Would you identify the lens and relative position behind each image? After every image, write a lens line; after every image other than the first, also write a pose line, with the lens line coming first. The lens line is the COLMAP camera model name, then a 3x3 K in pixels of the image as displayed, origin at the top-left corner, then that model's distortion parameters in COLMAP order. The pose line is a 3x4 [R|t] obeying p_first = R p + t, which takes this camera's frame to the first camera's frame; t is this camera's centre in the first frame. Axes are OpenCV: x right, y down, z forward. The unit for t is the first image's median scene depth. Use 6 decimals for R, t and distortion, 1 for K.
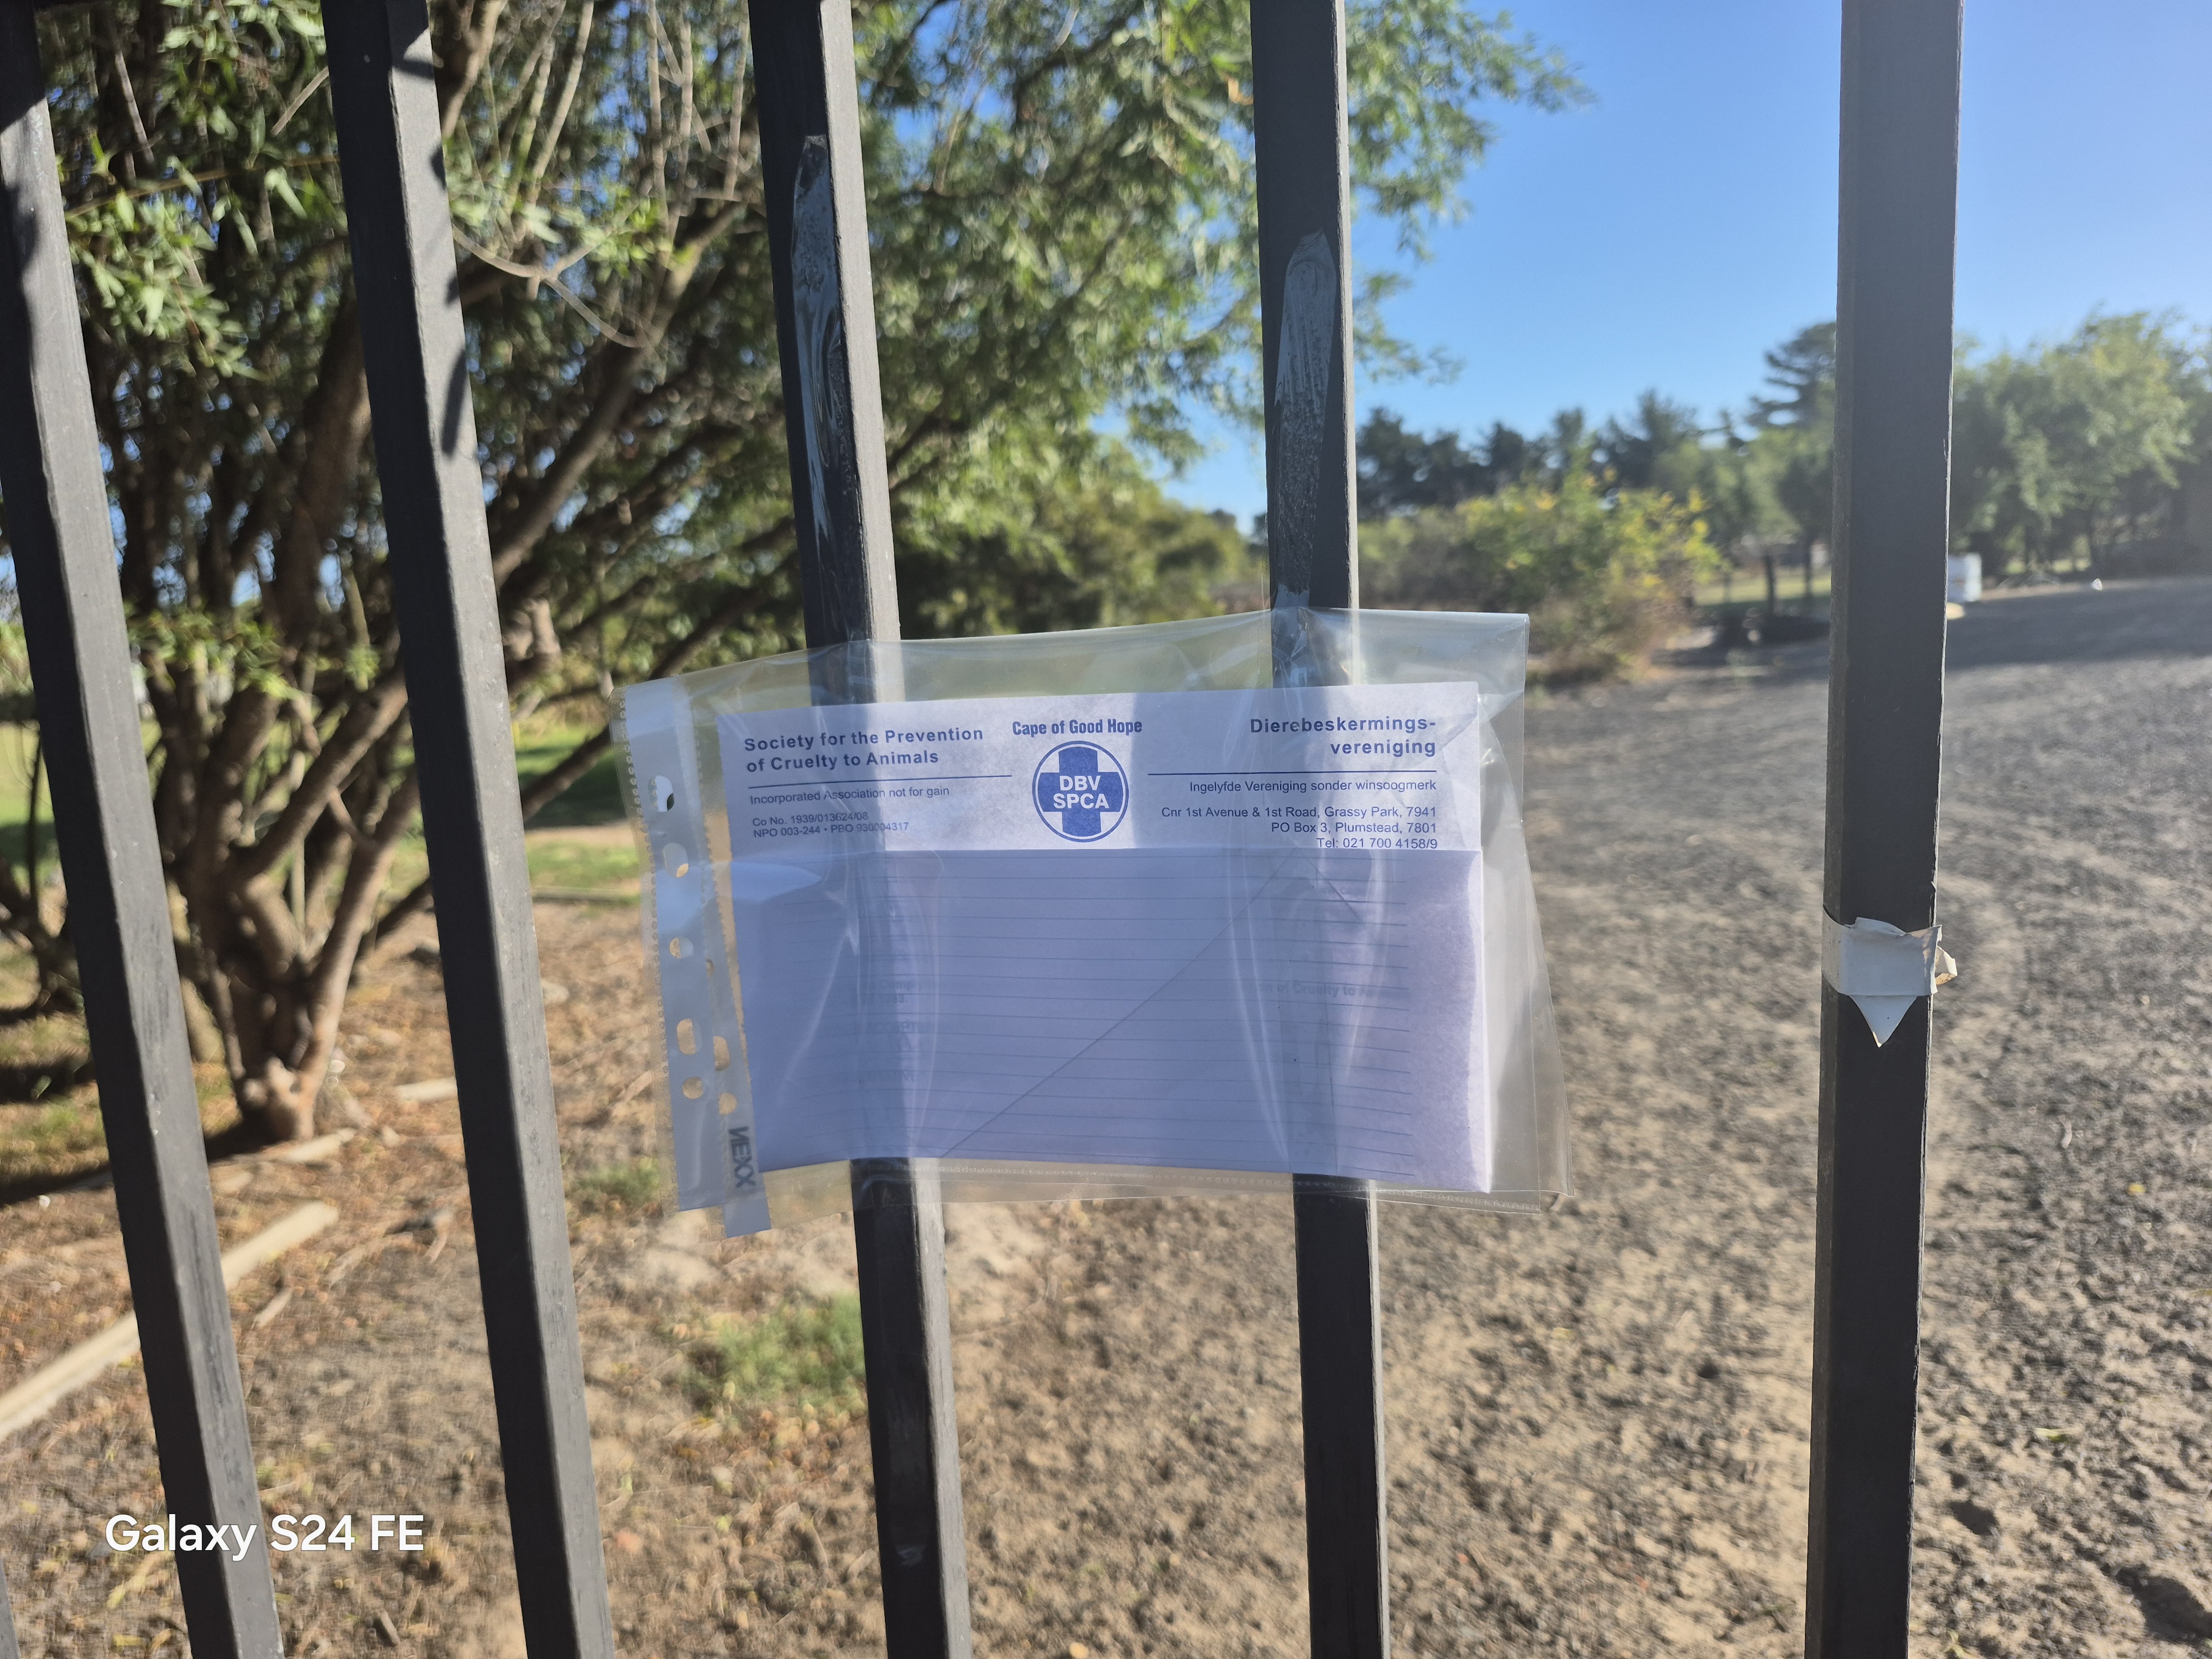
lens RADIAL K [[1424.8, 0, 1071.8], [0, 1424.8, 842.2], [0, 0, 1]] dist [0.004076, 0.000983]
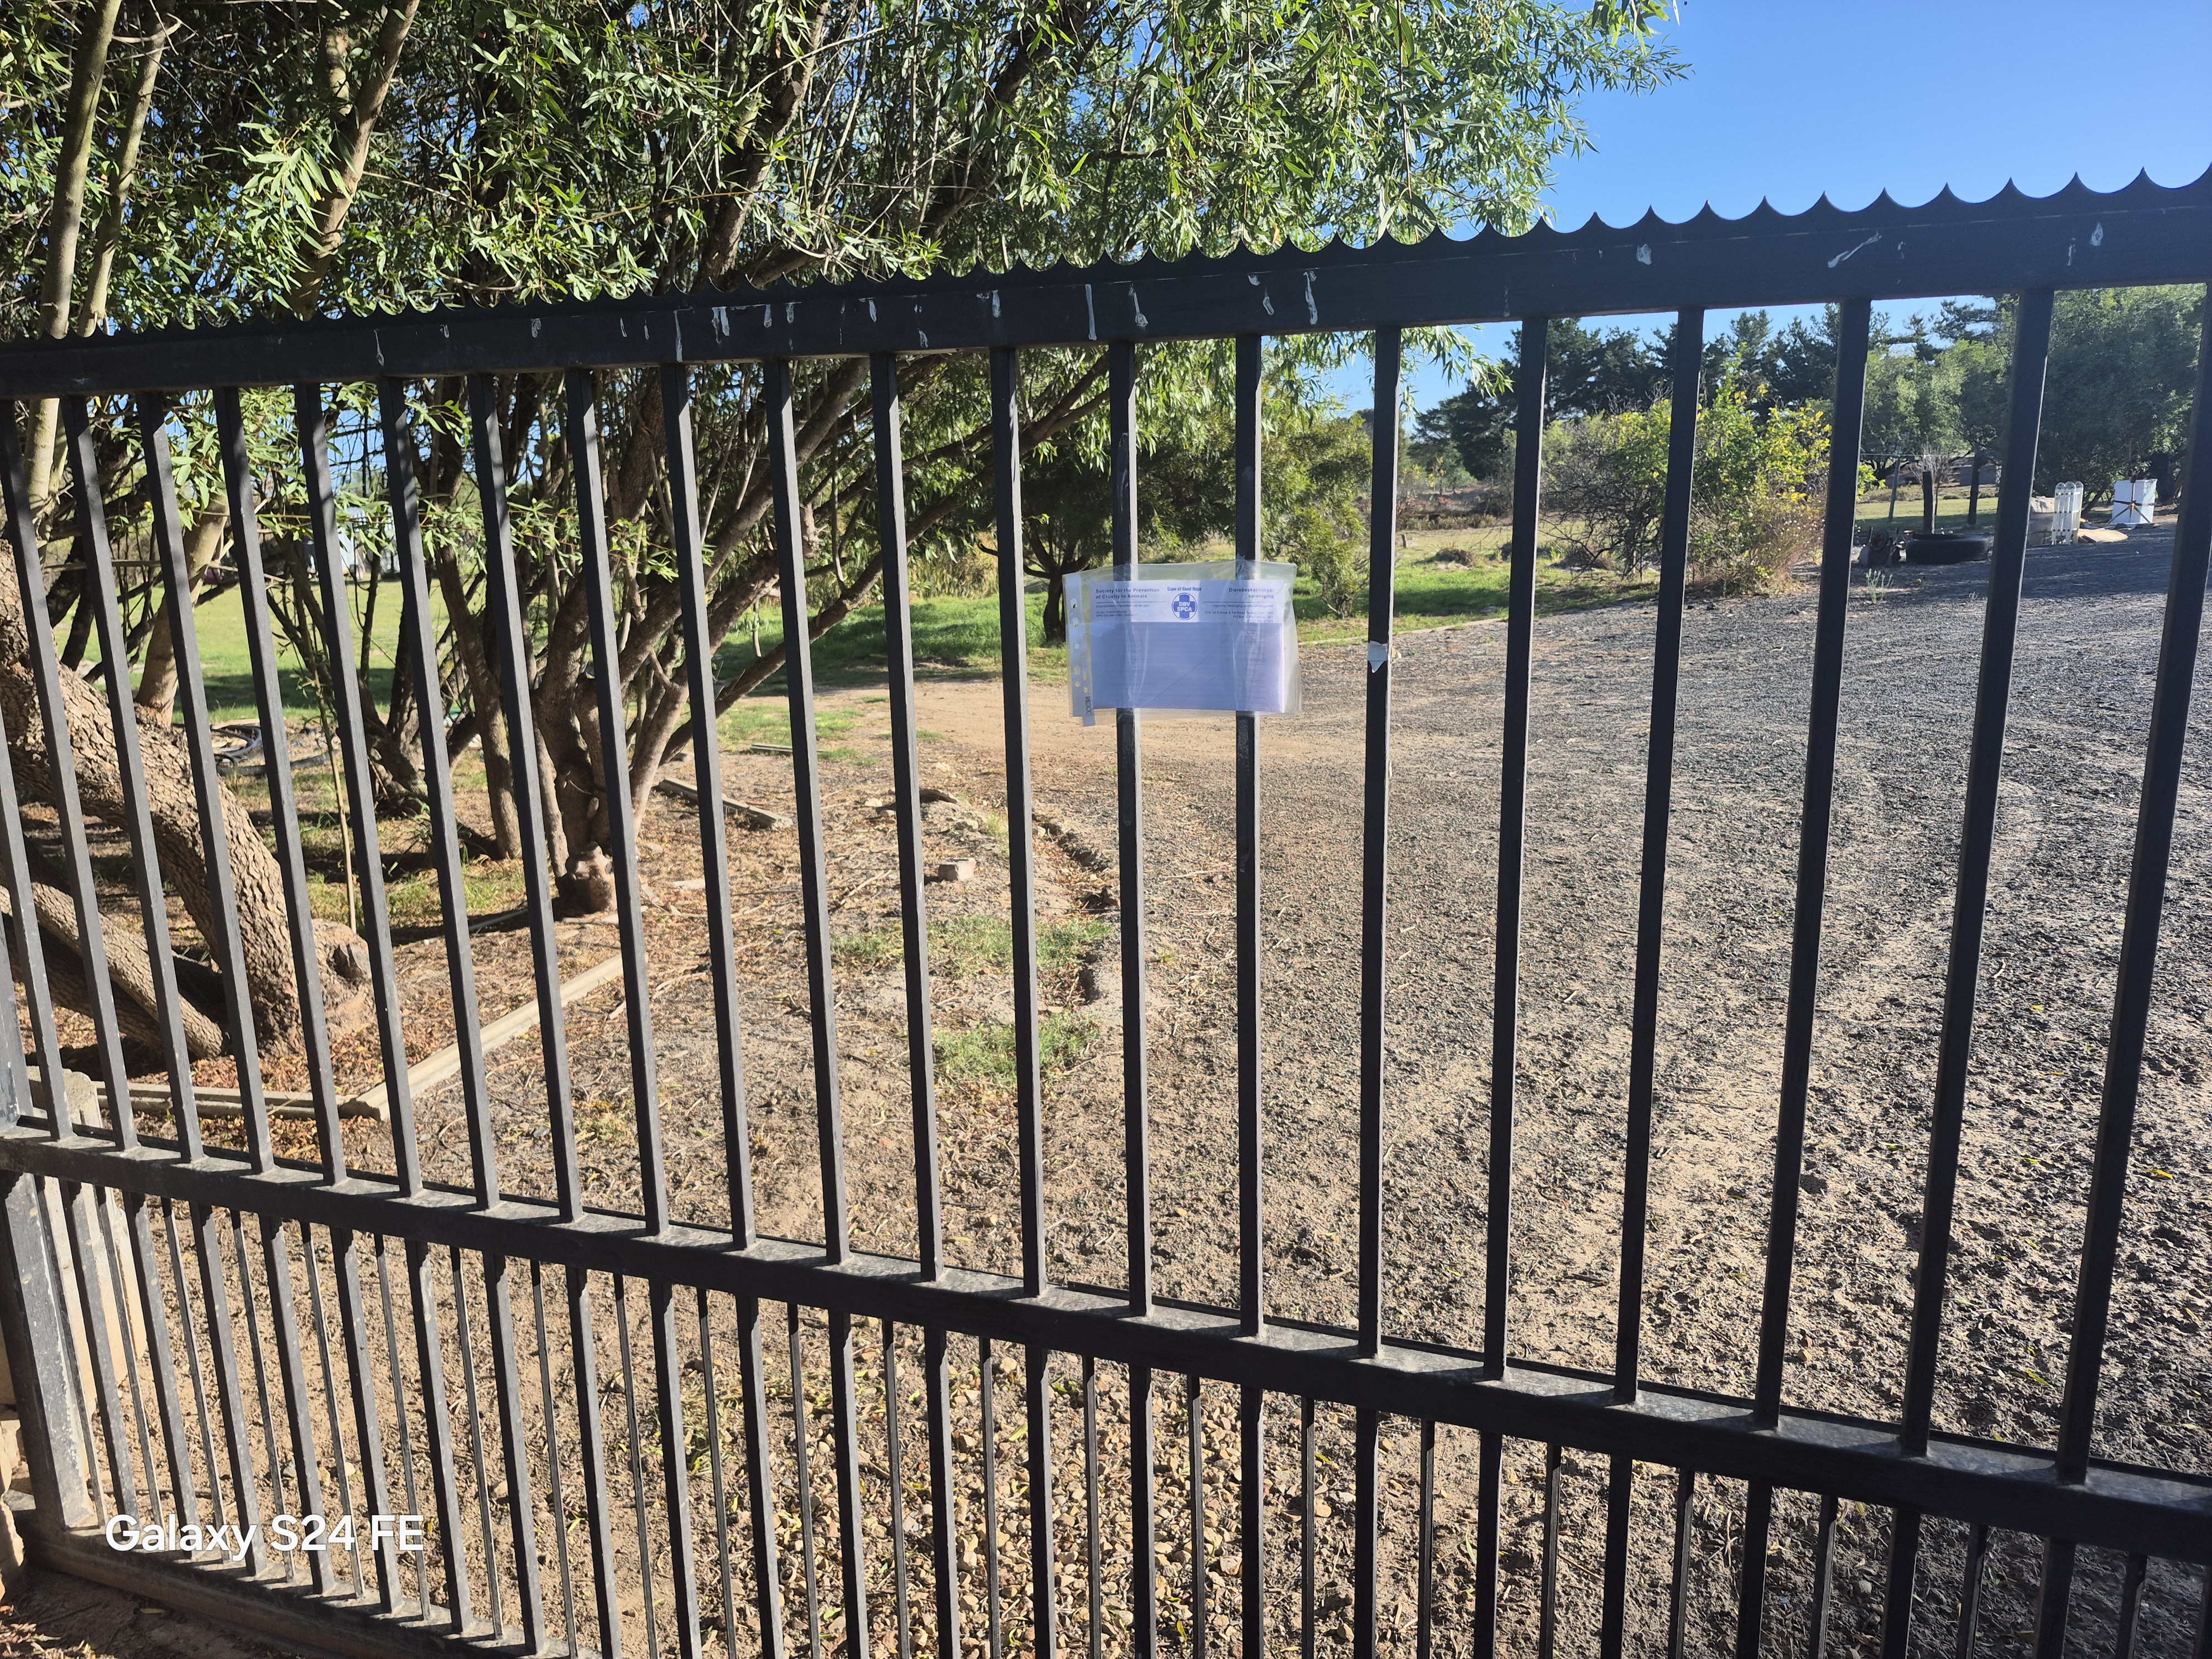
lens RADIAL K [[1448.2, 0, 1106.0], [0, 1448.2, 829.5], [0, 0, 1]] dist [0.107483, -0.146932]
pose [[0.996115, 0.046251, -0.074932, 0.017092], [-0.041816, 0.997340, 0.059700, 0.049799], [0.077494, -0.056335, 0.995400, -0.430230]]
